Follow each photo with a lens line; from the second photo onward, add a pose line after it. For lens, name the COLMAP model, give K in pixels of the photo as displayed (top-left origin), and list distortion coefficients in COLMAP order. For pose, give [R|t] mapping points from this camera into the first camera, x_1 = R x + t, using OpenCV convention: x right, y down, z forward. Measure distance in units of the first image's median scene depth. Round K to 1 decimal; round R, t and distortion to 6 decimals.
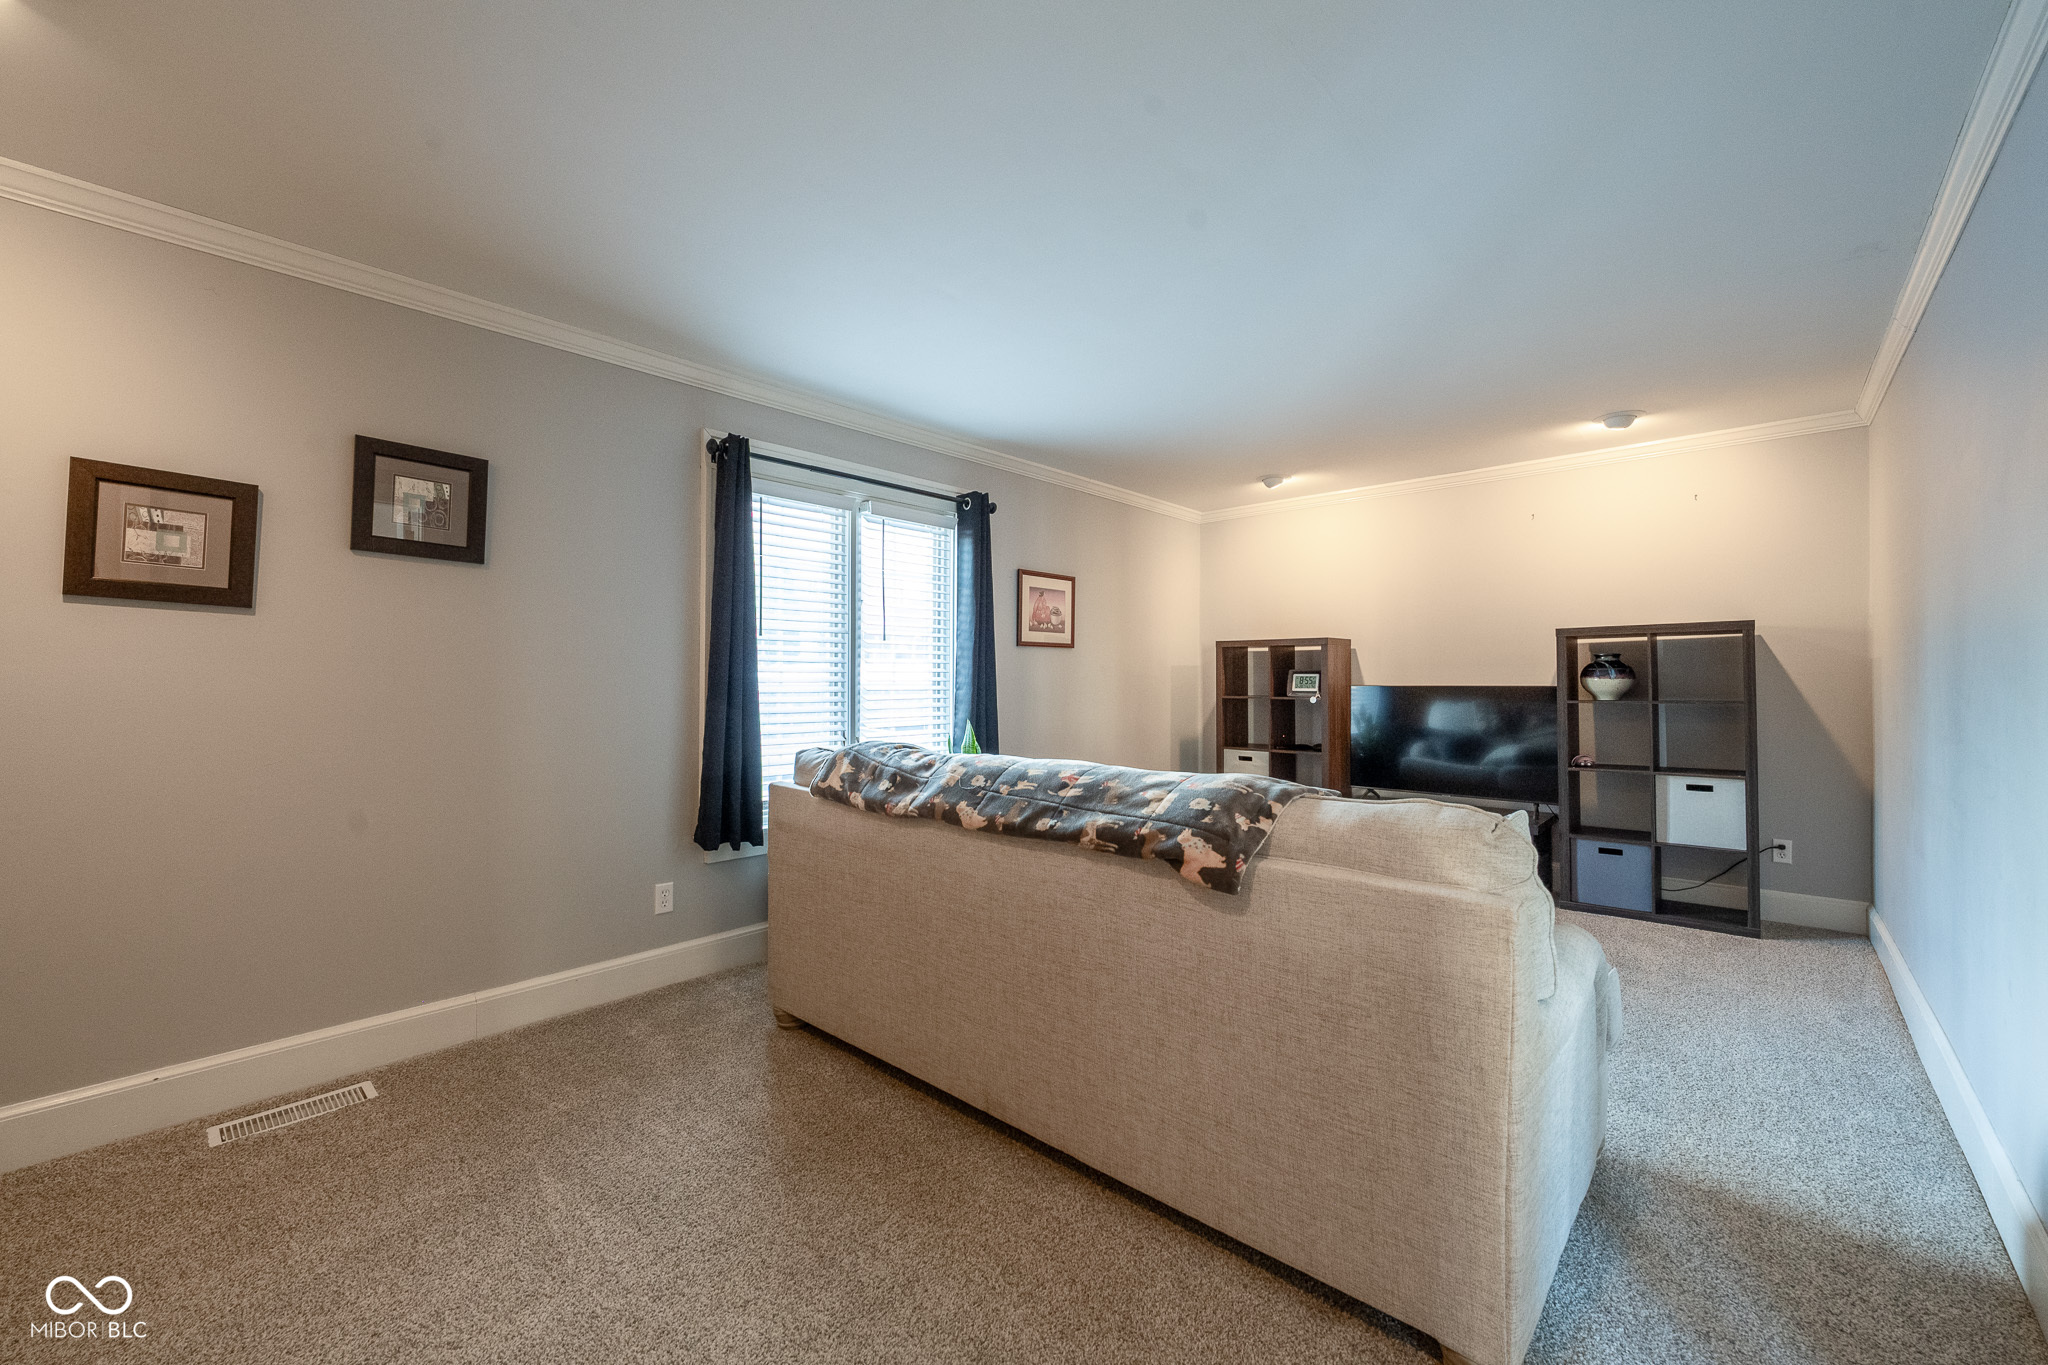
lens RADIAL K [[819.4, 0, 1023.2], [0, 819.4, 683.6], [0, 0, 1]] dist [0.000942, 0.000400]
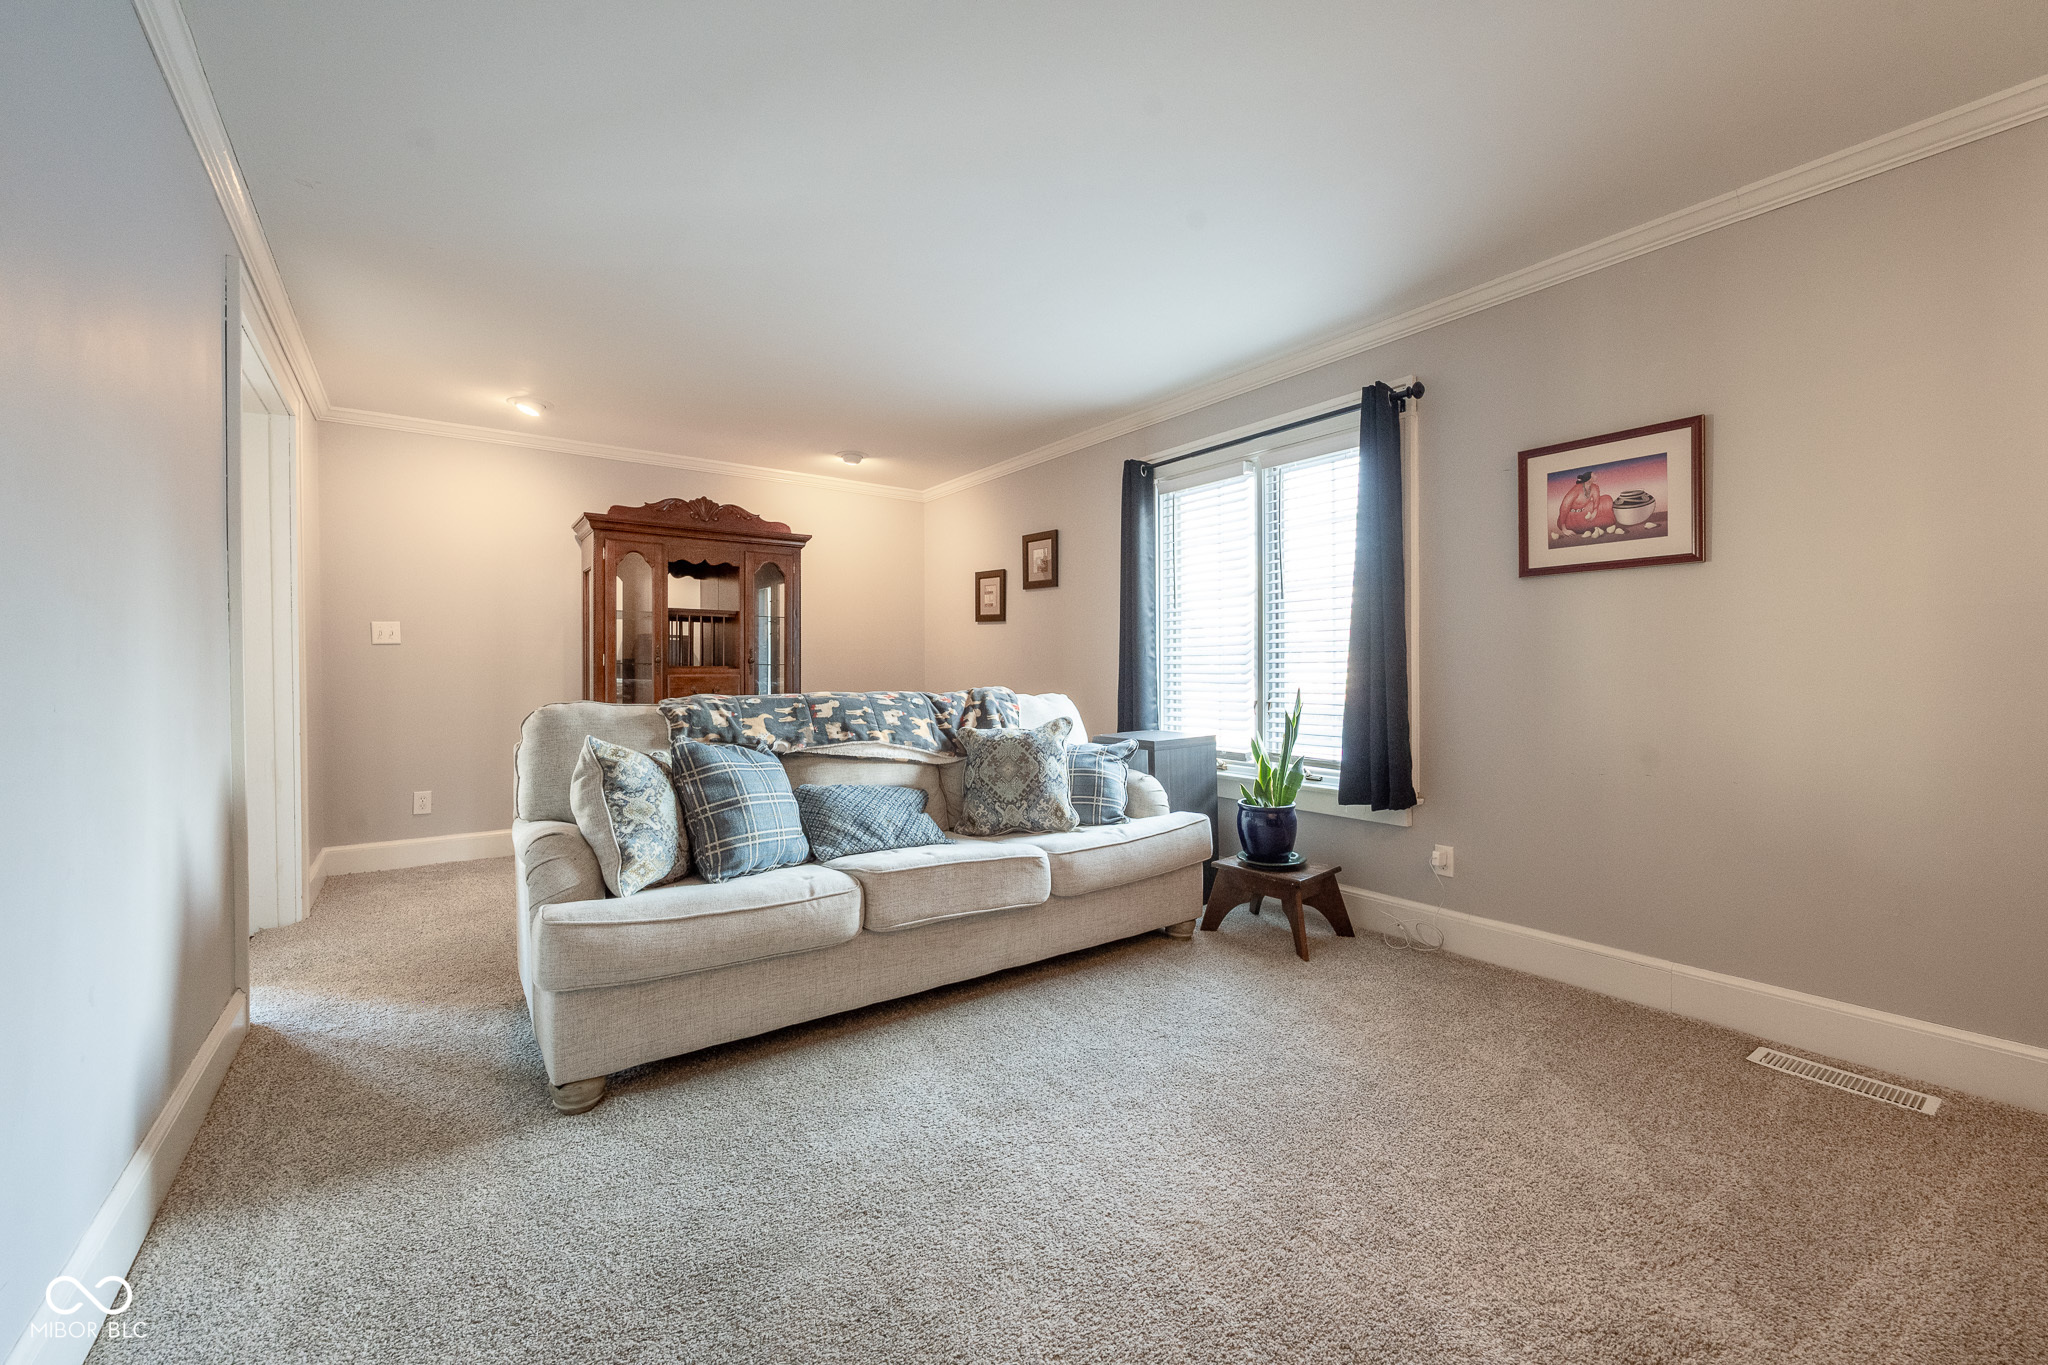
lens RADIAL K [[819.4, 0, 1021.3], [0, 819.4, 662.3], [0, 0, 1]] dist [0.000942, 0.000400]
pose [[-0.187448, 0.012337, -0.982197, 0.672610], [0.025140, 0.999654, 0.007758, 0.004479], [0.981953, -0.023238, -0.187693, 0.734982]]
